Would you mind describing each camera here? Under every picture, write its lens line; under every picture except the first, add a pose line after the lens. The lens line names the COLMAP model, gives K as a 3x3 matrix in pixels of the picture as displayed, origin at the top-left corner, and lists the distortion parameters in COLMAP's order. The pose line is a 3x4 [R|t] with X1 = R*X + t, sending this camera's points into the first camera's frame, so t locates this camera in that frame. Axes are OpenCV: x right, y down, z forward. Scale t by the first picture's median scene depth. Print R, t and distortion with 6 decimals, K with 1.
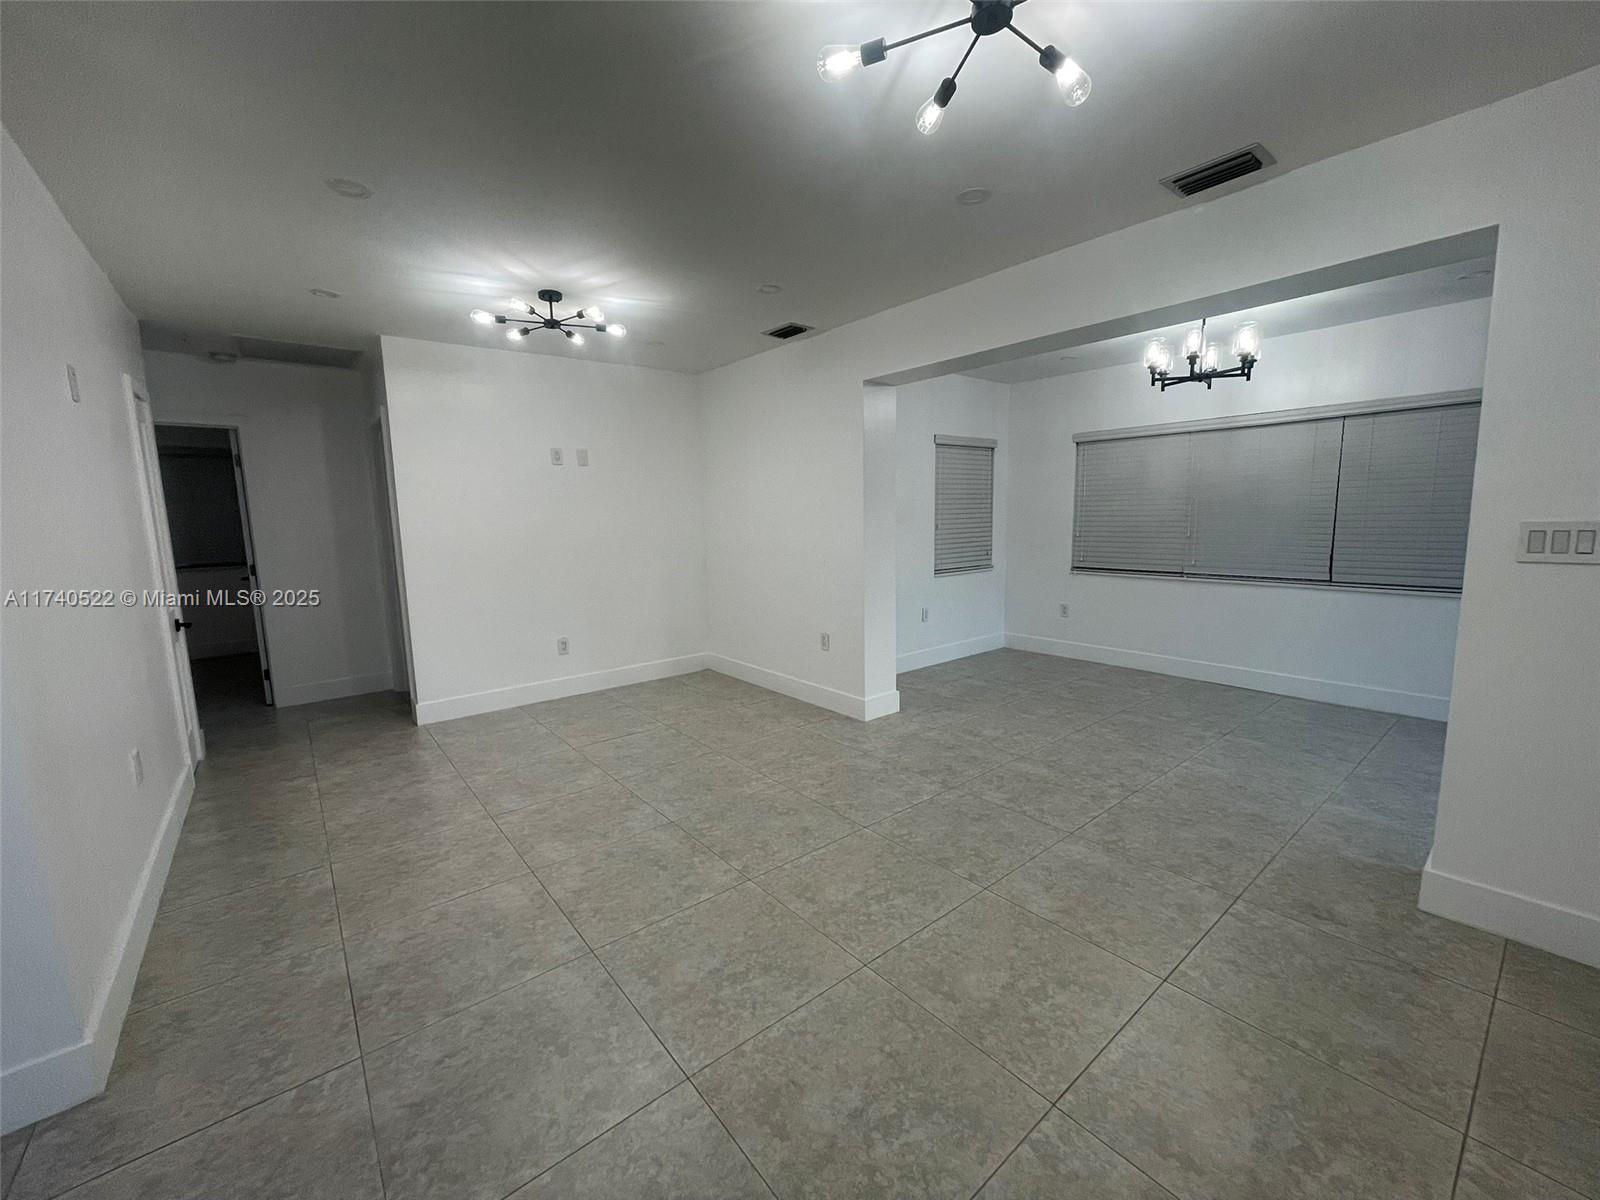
lens RADIAL K [[643.5, 0, 801.8], [0, 643.5, 599.6], [0, 0, 1]] dist [-0.002942, 0.000826]
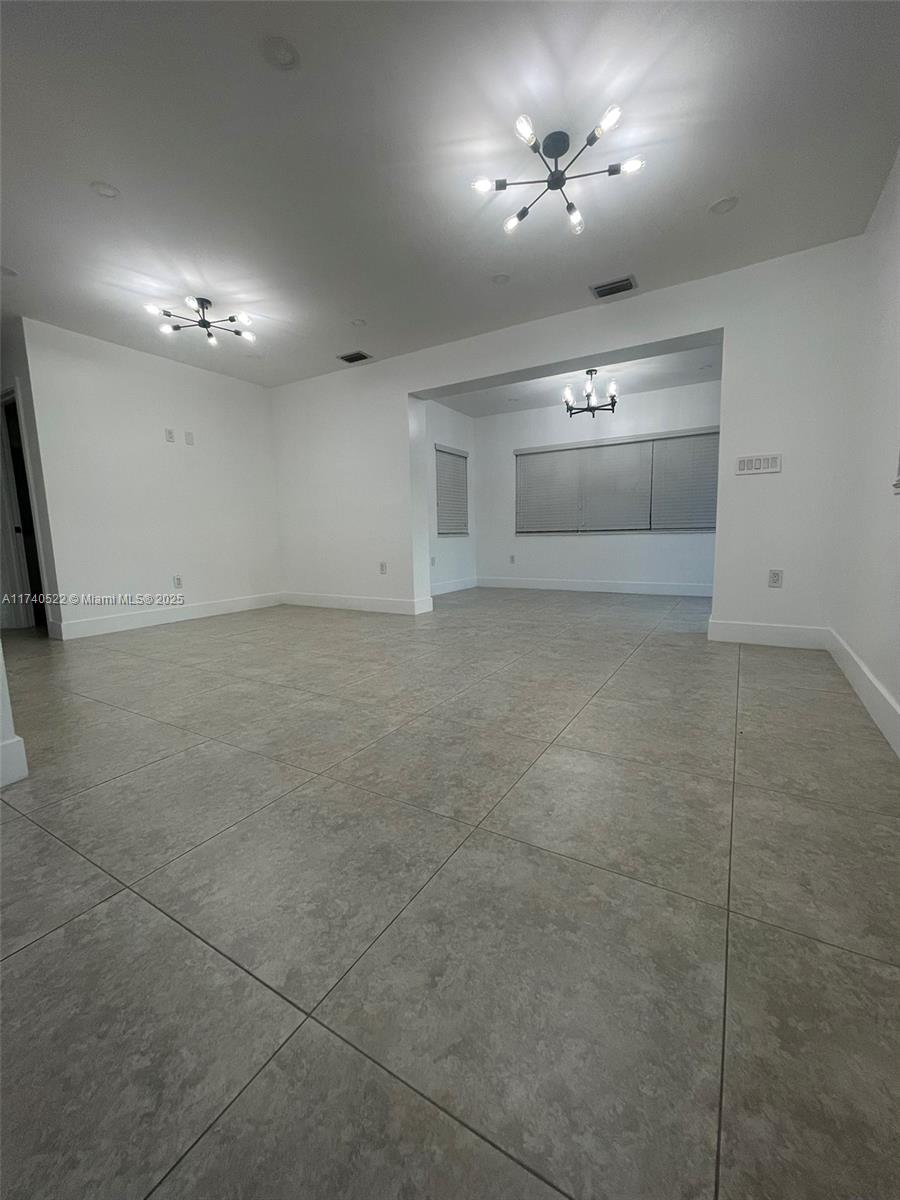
lens RADIAL K [[482.6, 0, 454.0], [0, 482.6, 598.4], [0, 0, 1]] dist [-0.002942, 0.000826]
pose [[0.940512, -0.042762, 0.337059, -0.225861], [0.047061, 0.998881, -0.004591, 0.177090], [-0.336486, 0.020180, 0.941472, -0.142194]]
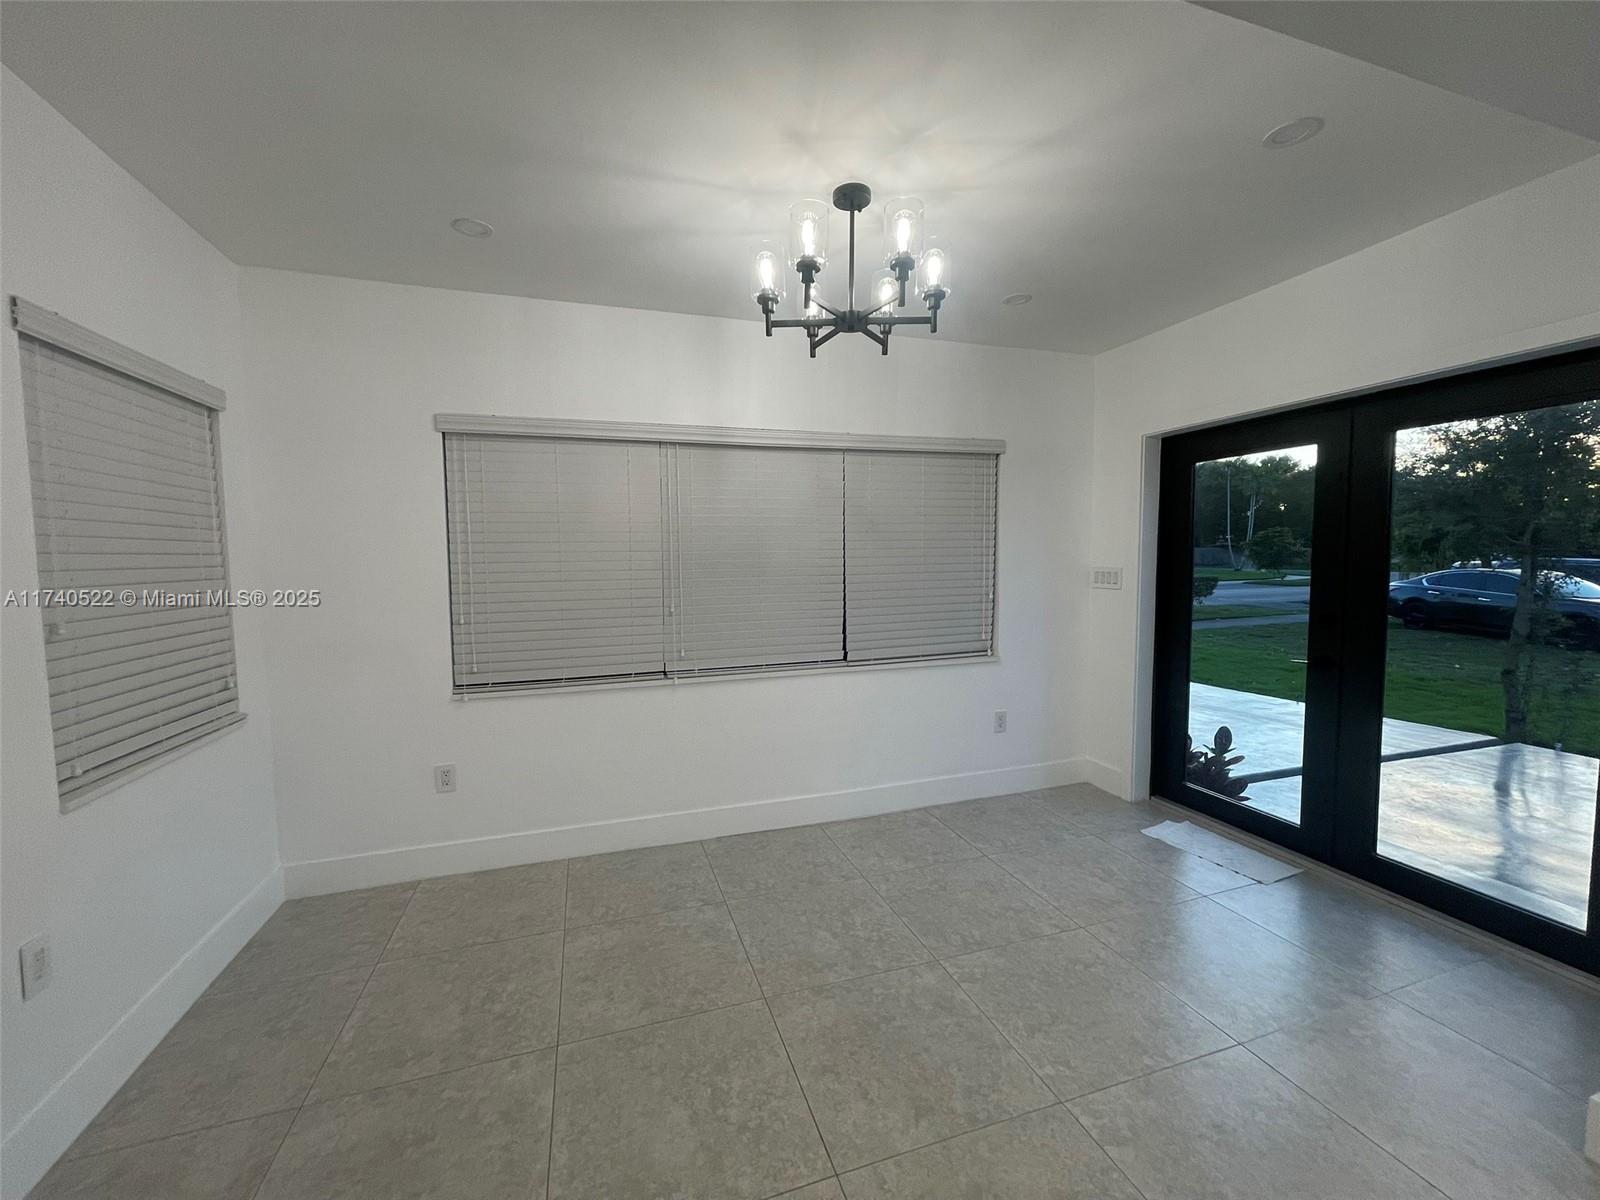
lens RADIAL K [[643.5, 0, 801.5], [0, 643.5, 597.2], [0, 0, 1]] dist [-0.002942, 0.000826]
pose [[0.361609, -0.044489, 0.931268, 0.102754], [0.128791, 0.991668, -0.002634, -0.127525], [-0.923392, 0.120891, 0.364326, 0.886233]]
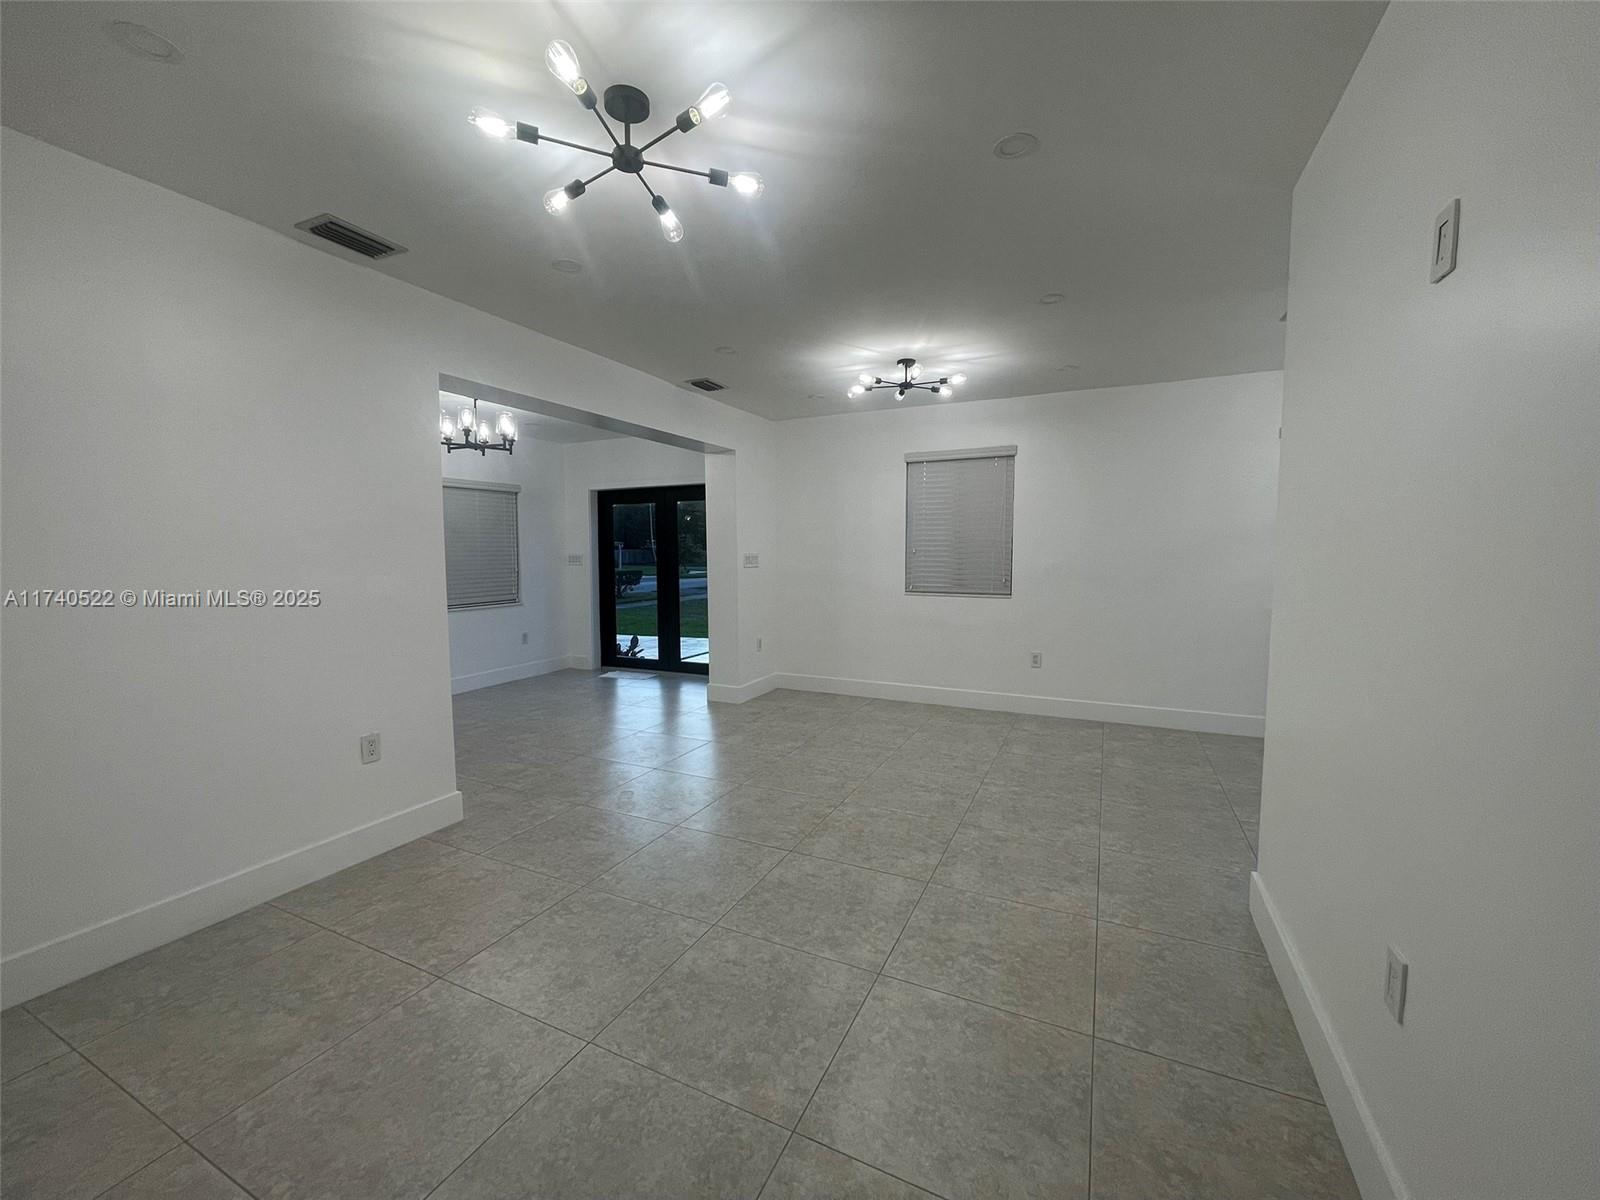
lens RADIAL K [[643.5, 0, 800.9], [0, 643.5, 584.4], [0, 0, 1]] dist [-0.002942, 0.000826]
pose [[-0.423200, -0.021519, 0.905781, -0.825349], [0.141078, 0.985959, 0.089338, -0.102925], [-0.894985, 0.165594, -0.414222, 1.014106]]
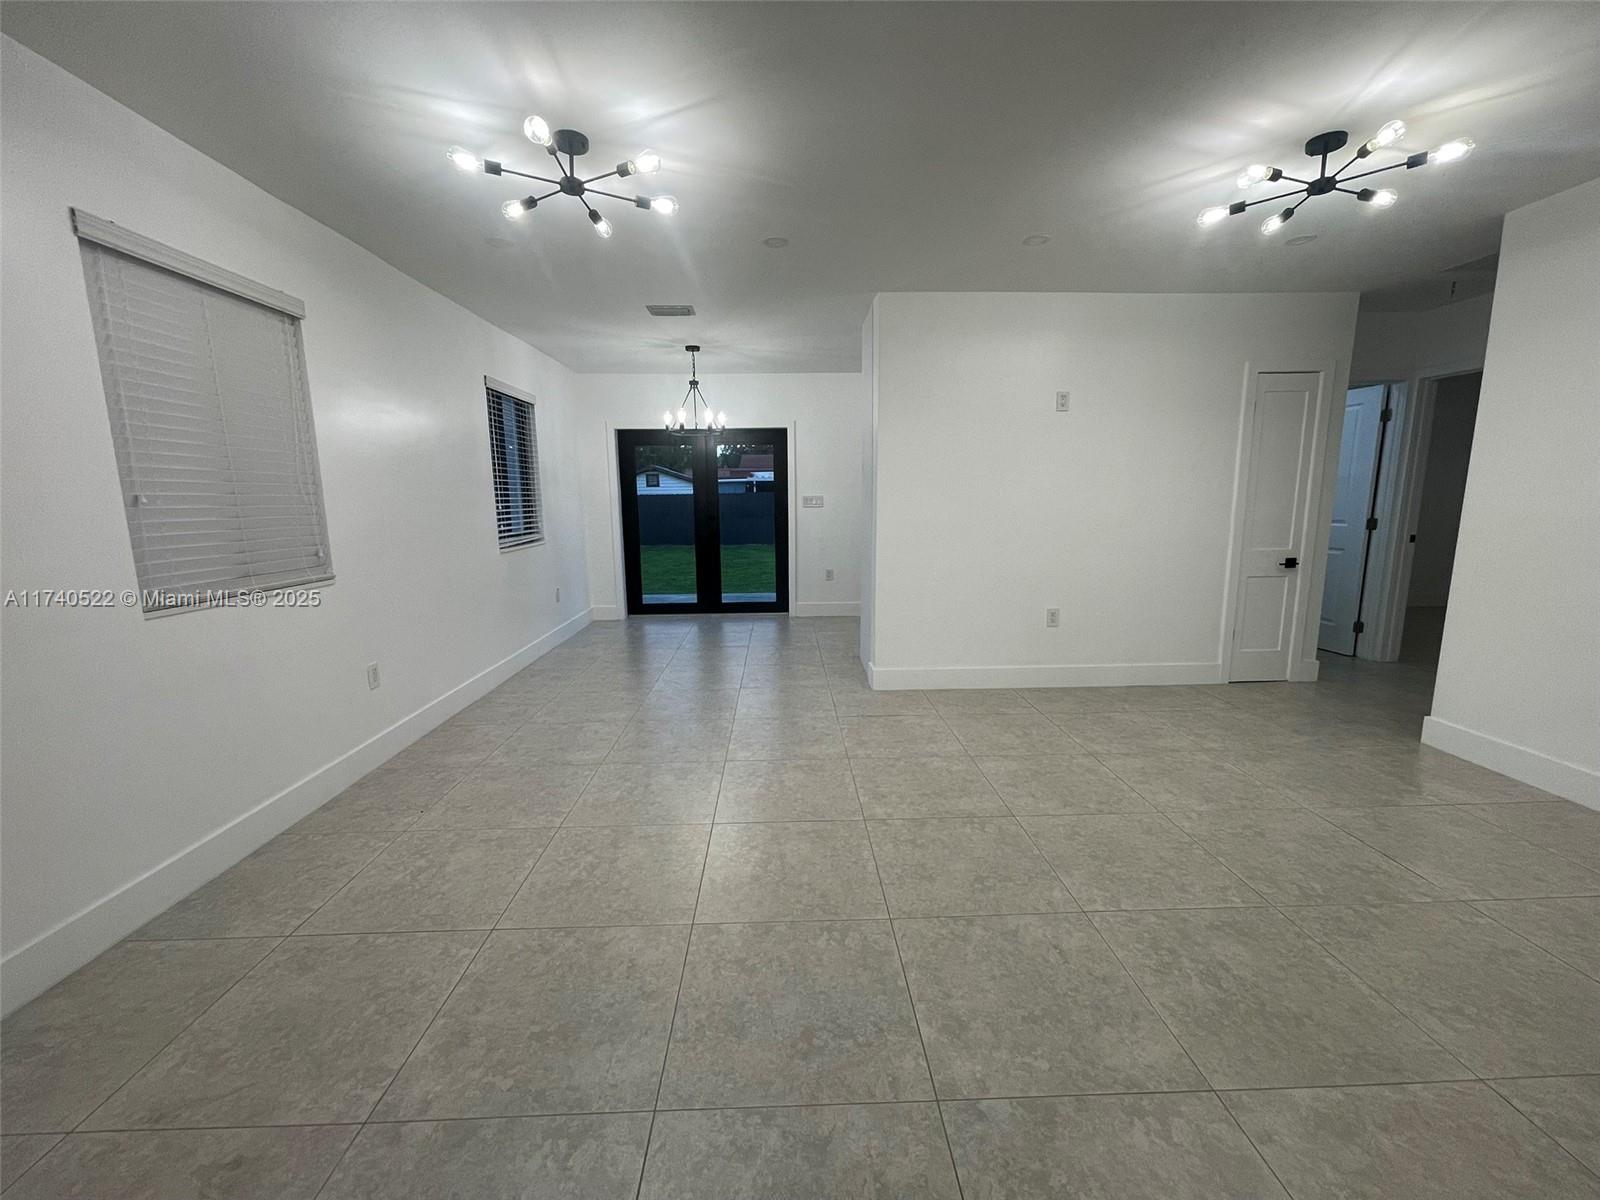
lens RADIAL K [[643.5, 0, 789.1], [0, 643.5, 597.7], [0, 0, 1]] dist [-0.002942, 0.000826]
pose [[-0.618989, 0.155274, -0.769898, 0.492433], [-0.082939, 0.961859, 0.260671, -0.121717], [0.781008, 0.225207, -0.582501, 0.930011]]
